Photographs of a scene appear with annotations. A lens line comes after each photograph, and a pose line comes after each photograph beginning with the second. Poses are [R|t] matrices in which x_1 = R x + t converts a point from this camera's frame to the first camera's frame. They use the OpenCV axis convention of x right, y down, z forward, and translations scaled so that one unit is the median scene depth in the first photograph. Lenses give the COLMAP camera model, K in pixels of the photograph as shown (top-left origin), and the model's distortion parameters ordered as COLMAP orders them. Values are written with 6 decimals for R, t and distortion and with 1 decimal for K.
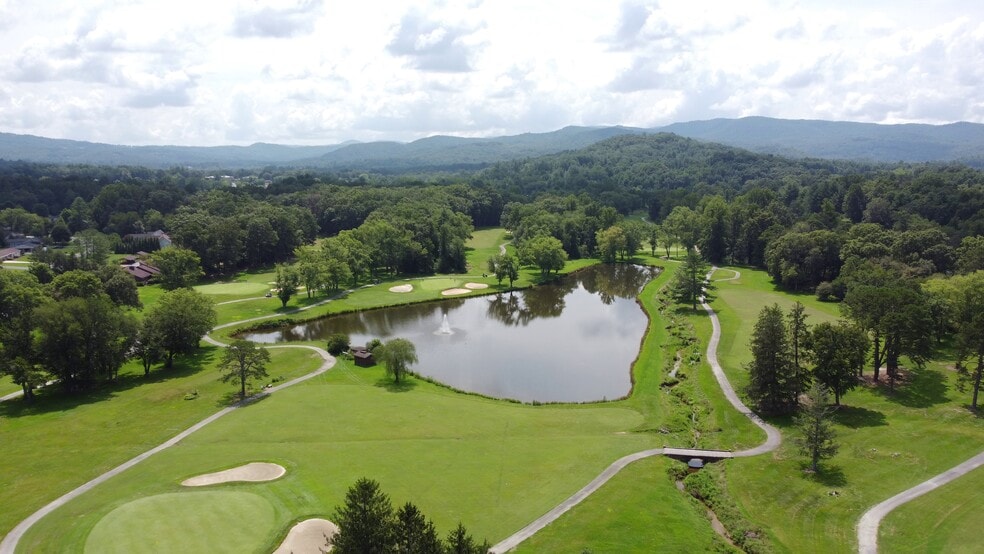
lens RADIAL K [[780.4, 0, 493.1], [0, 780.4, 281.3], [0, 0, 1]] dist [0.002460, -0.003506]
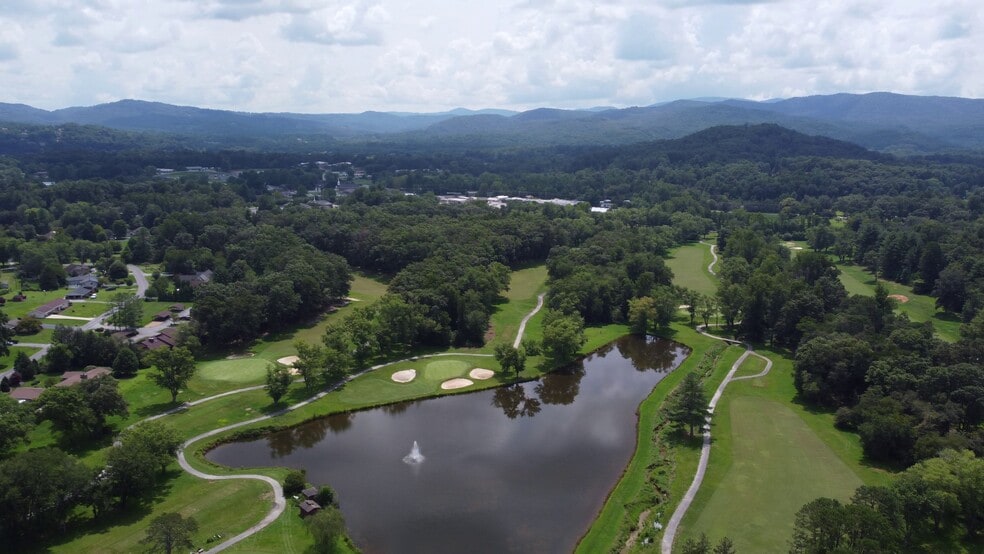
lens RADIAL K [[780.4, 0, 493.1], [0, 780.4, 281.3], [0, 0, 1]] dist [0.002460, -0.003506]
pose [[0.990359, 0.043700, -0.131450, 0.116546], [-0.038167, 0.998288, 0.044322, -0.154443], [0.133162, -0.038878, 0.990331, 0.036753]]
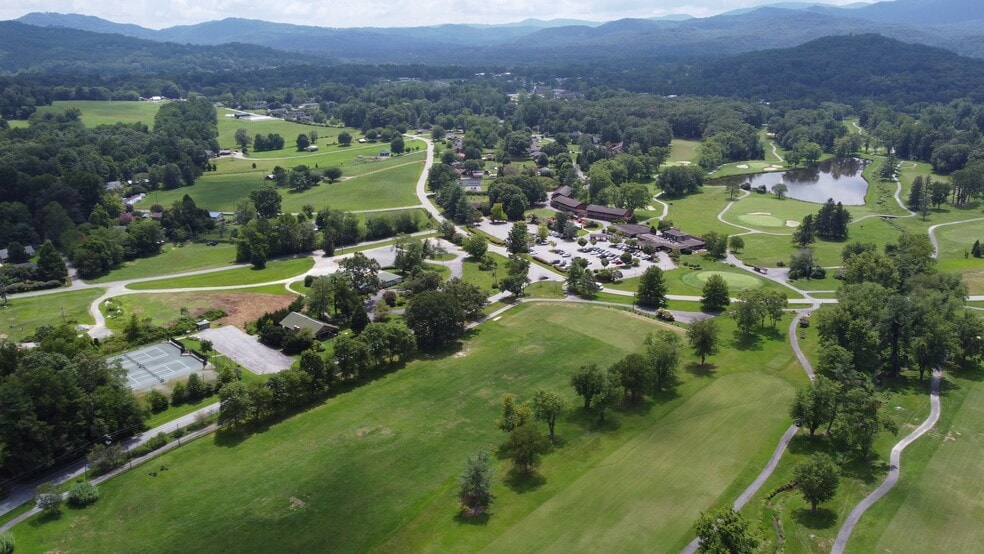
lens RADIAL K [[780.4, 0, 493.1], [0, 780.4, 281.3], [0, 0, 1]] dist [0.002460, -0.003506]
pose [[0.978232, 0.062387, -0.197915, -0.332983], [-0.031870, 0.987590, 0.153787, 0.012242], [0.205053, -0.144132, 0.968080, -1.219033]]
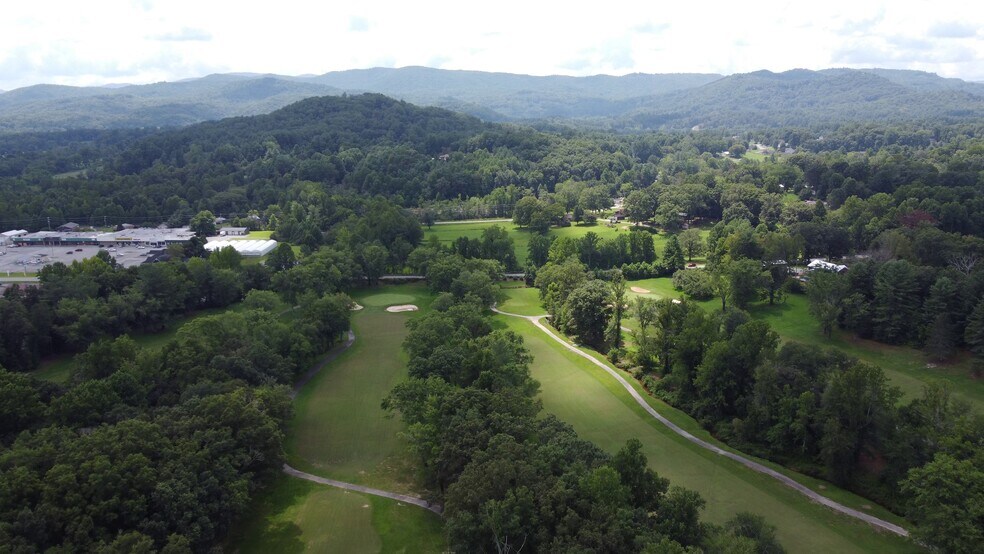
lens RADIAL K [[780.4, 0, 493.1], [0, 780.4, 281.3], [0, 0, 1]] dist [0.002460, -0.003506]
pose [[0.905211, -0.098754, 0.413328, -0.052971], [0.071315, 0.994132, 0.081340, -0.320763], [-0.418935, -0.044154, 0.906942, 1.274785]]
